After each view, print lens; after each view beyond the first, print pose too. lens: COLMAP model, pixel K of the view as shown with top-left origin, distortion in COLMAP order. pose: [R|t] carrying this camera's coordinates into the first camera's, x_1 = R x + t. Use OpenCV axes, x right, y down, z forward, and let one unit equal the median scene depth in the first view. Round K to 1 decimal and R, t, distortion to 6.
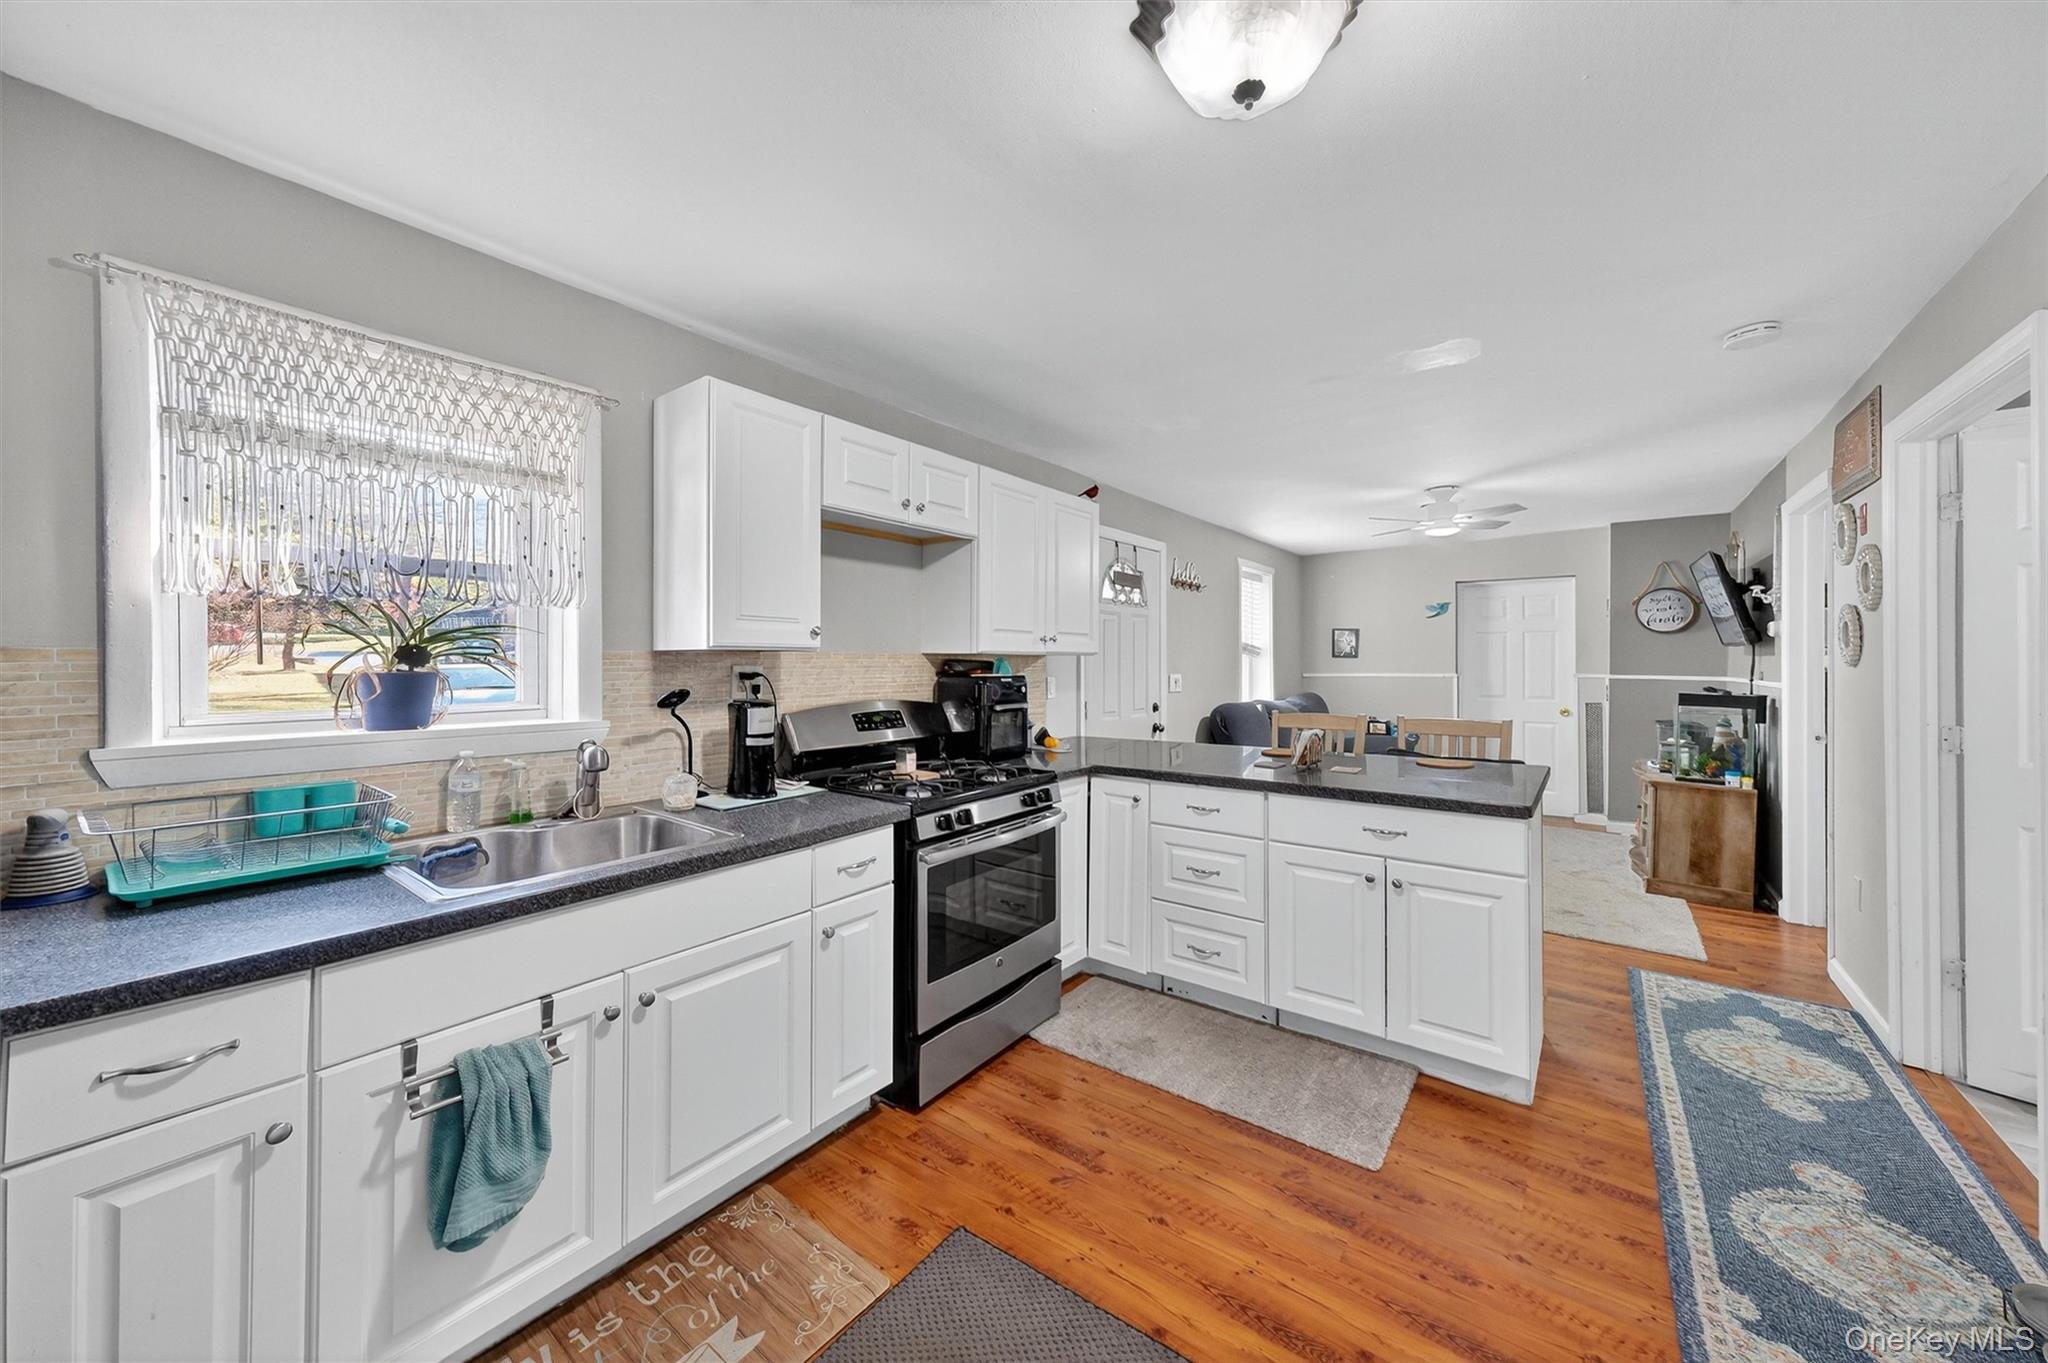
lens RADIAL K [[726.3, 0, 1026.3], [0, 726.3, 660.8], [0, 0, 1]] dist [0.001086, 0.000563]
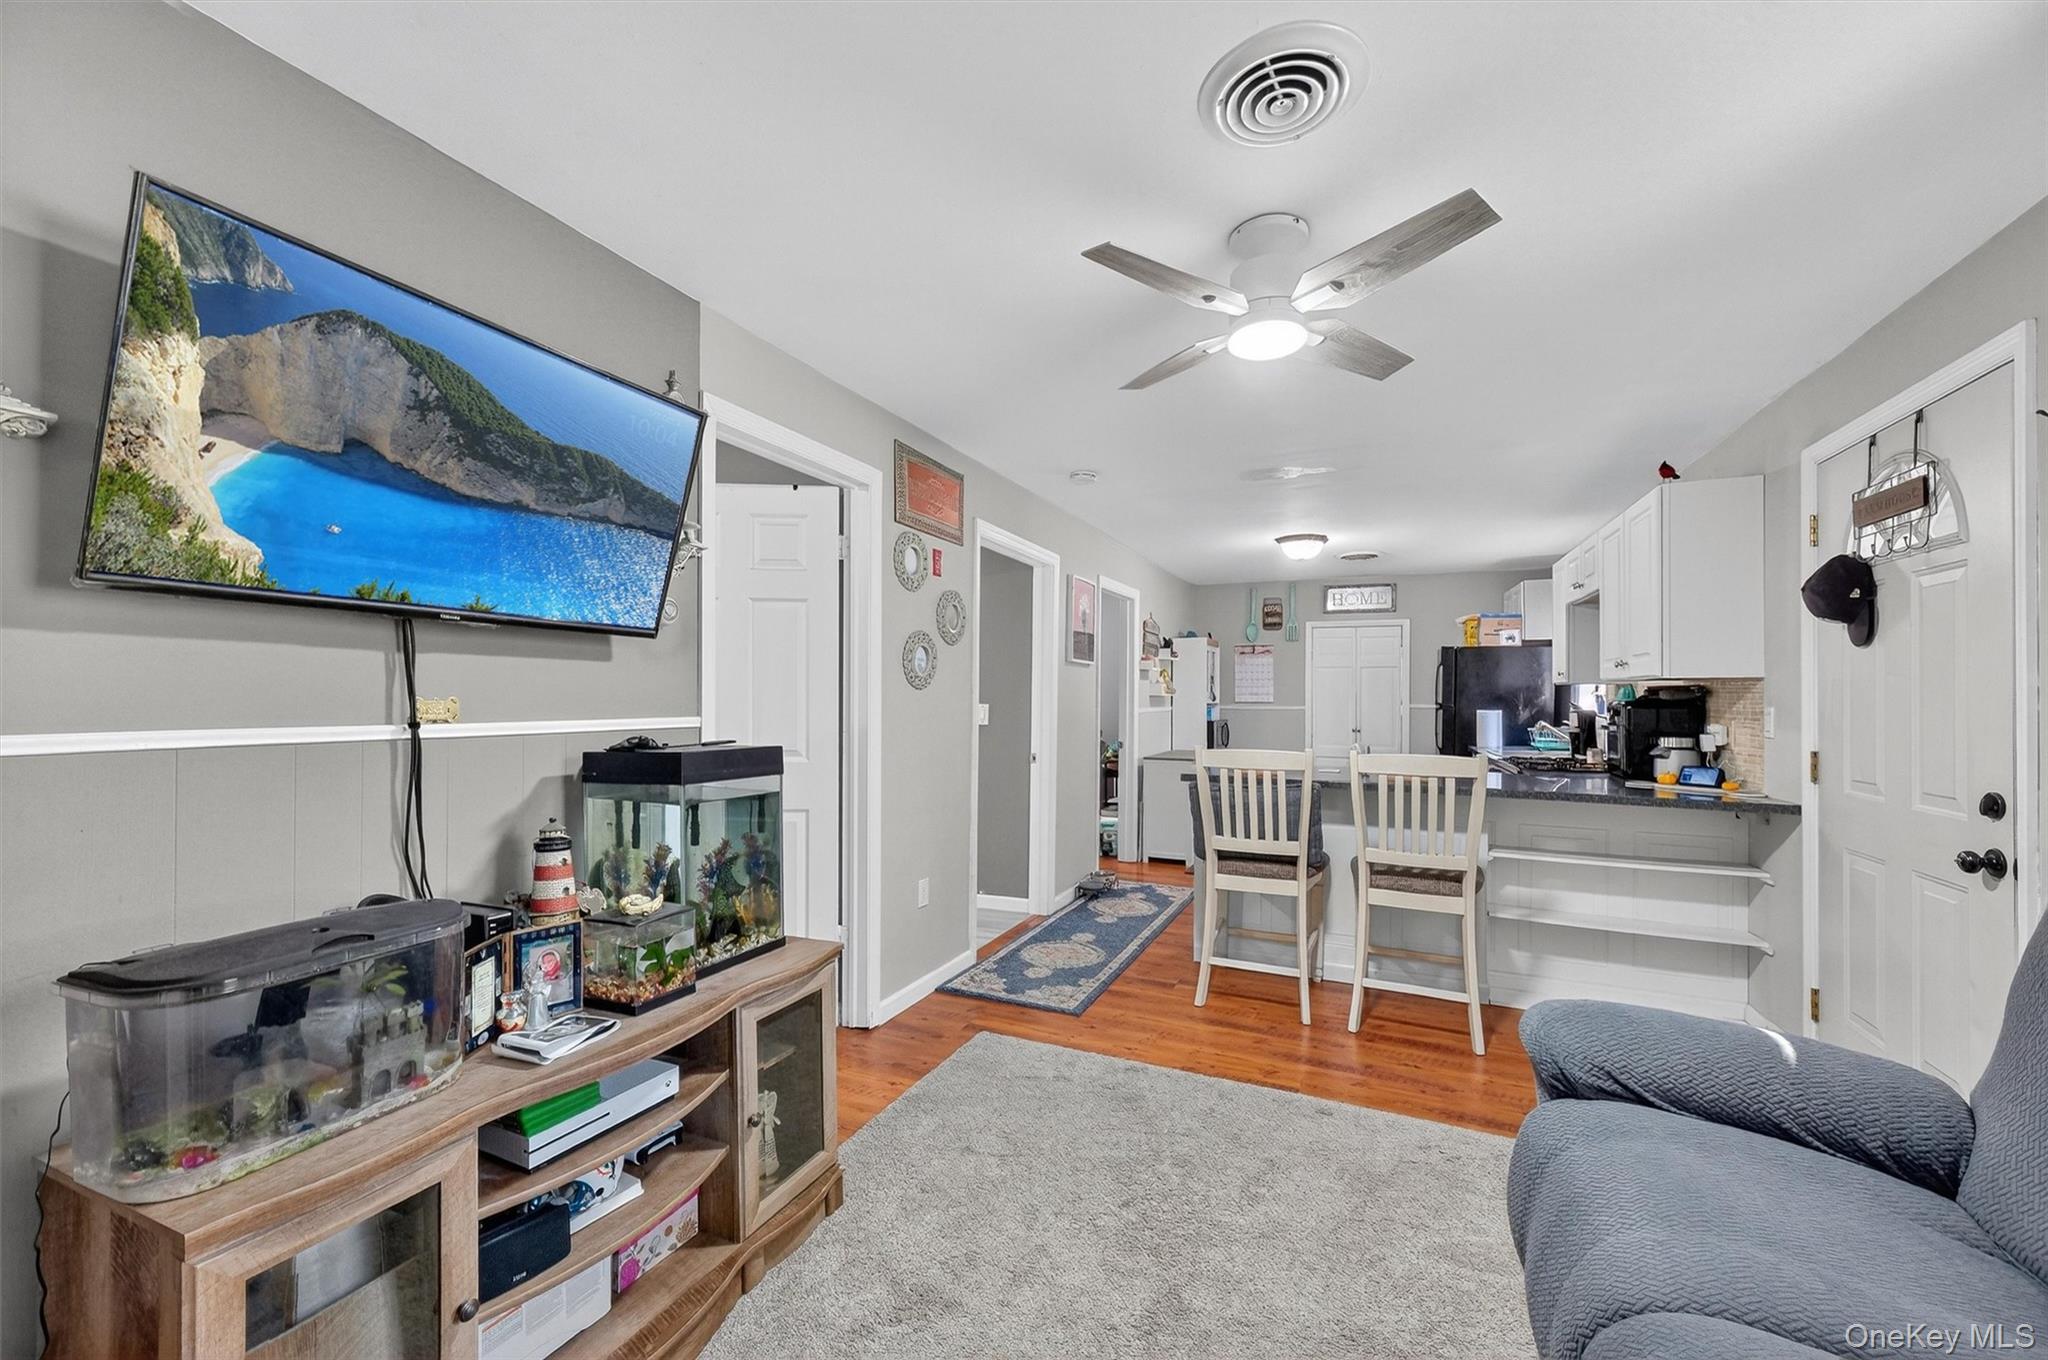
lens RADIAL K [[812.9, 0, 1020.8], [0, 812.9, 696.2], [0, 0, 1]] dist [0.003552, -0.000170]
pose [[-0.972752, -0.001661, -0.231840, 1.458460], [-0.001098, 0.999996, -0.002556, 0.023864], [0.231844, -0.002232, -0.972750, 2.545792]]
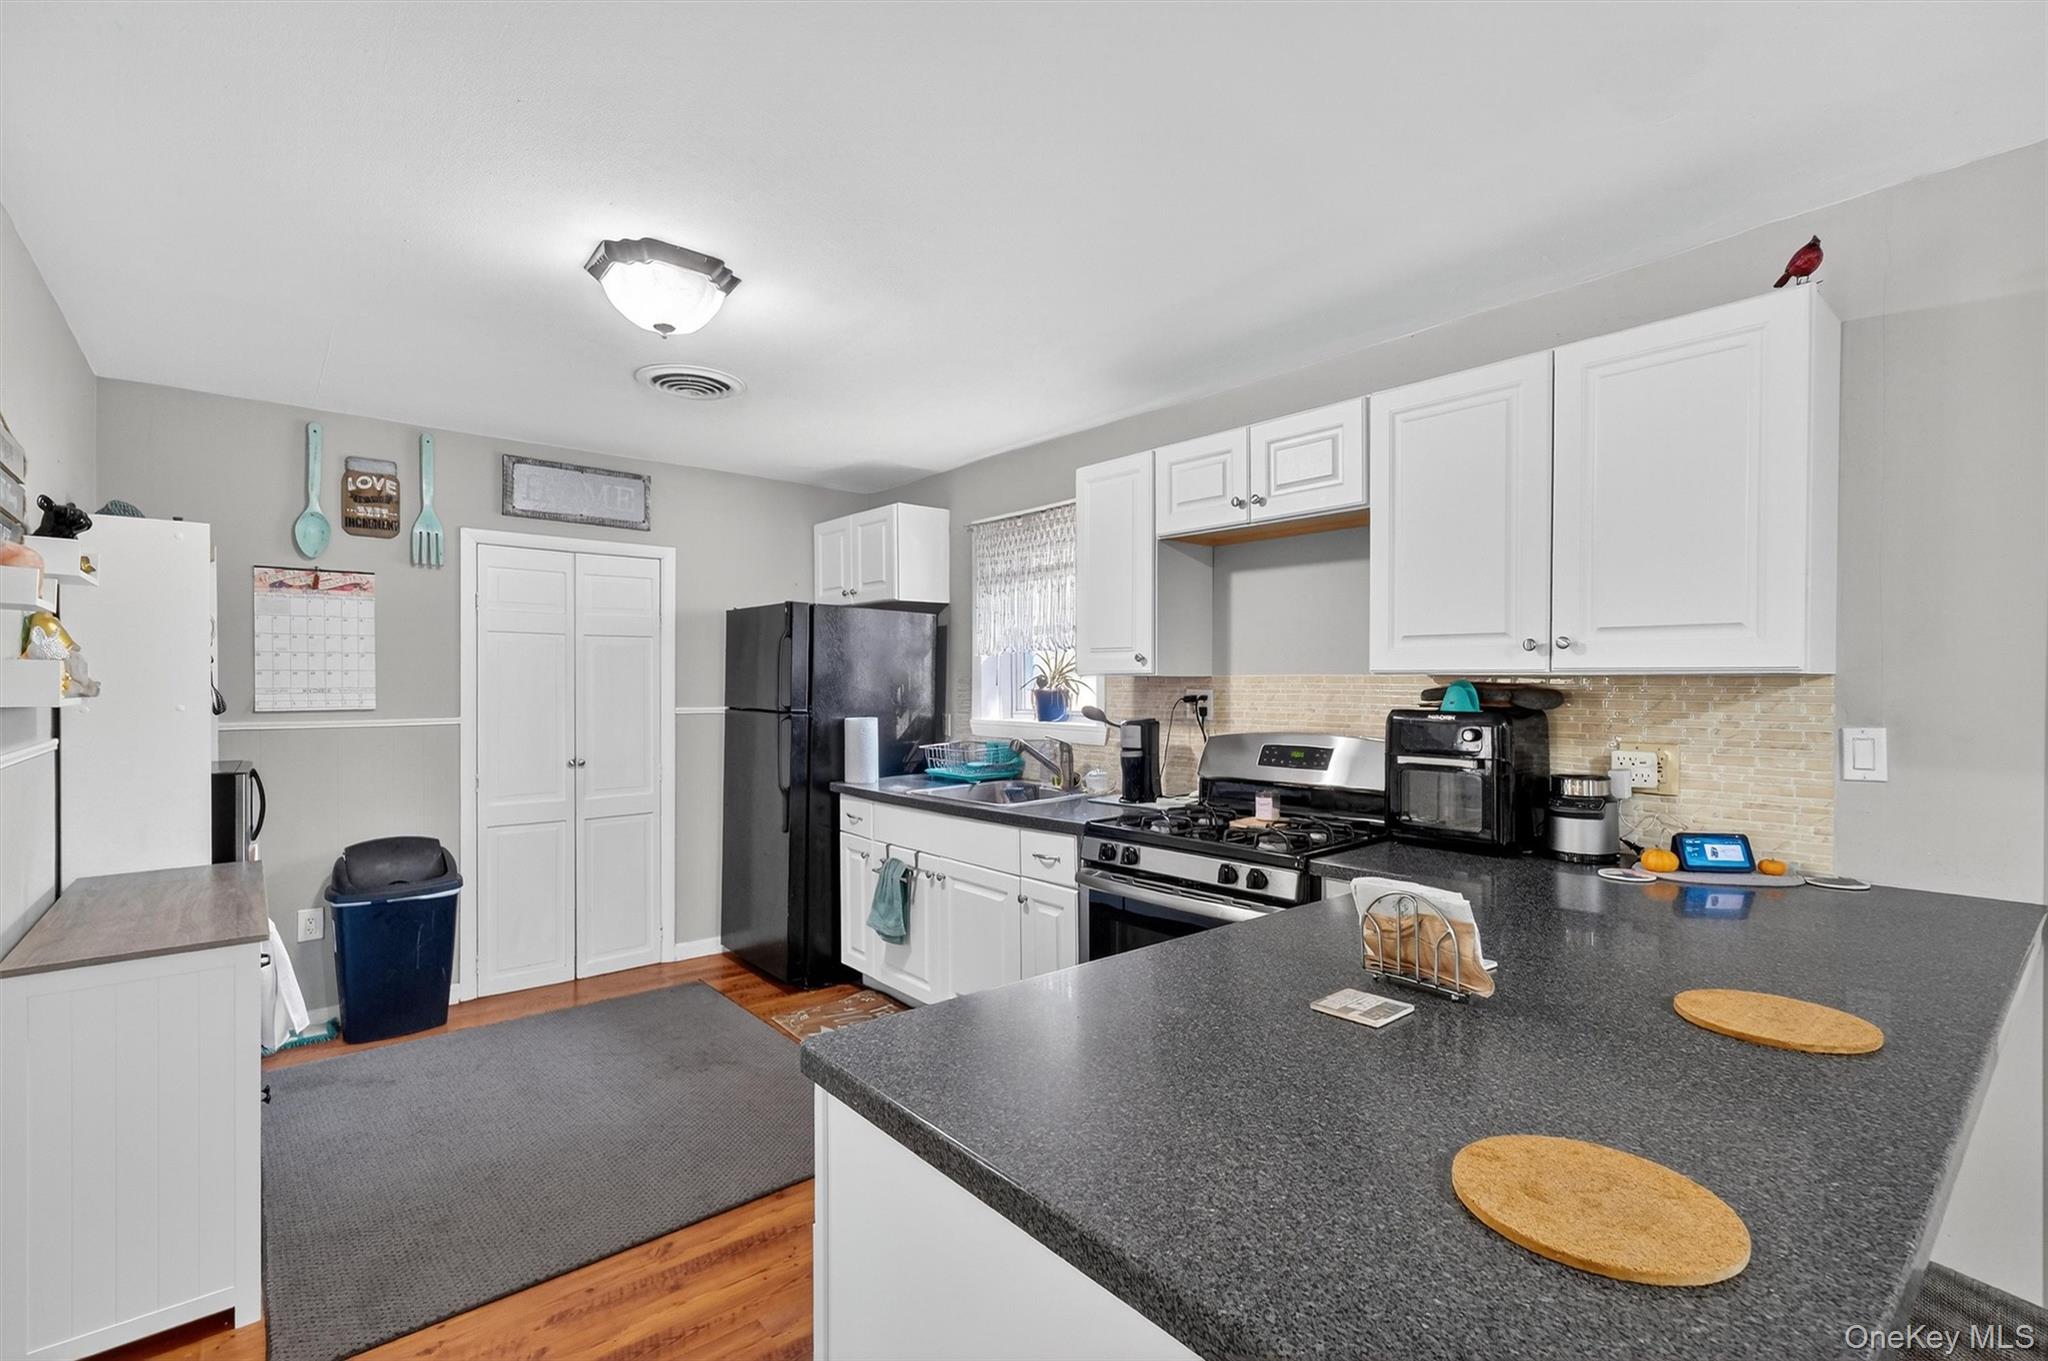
lens RADIAL K [[923.7, 0, 1028.3], [0, 923.7, 679.4], [0, 0, 1]] dist [0.012371, -0.000949]
pose [[-0.217314, 0.000106, -0.976102, 1.010884], [0.002520, 0.999997, -0.000452, -0.007178], [0.976099, -0.002558, -0.217313, 1.057613]]
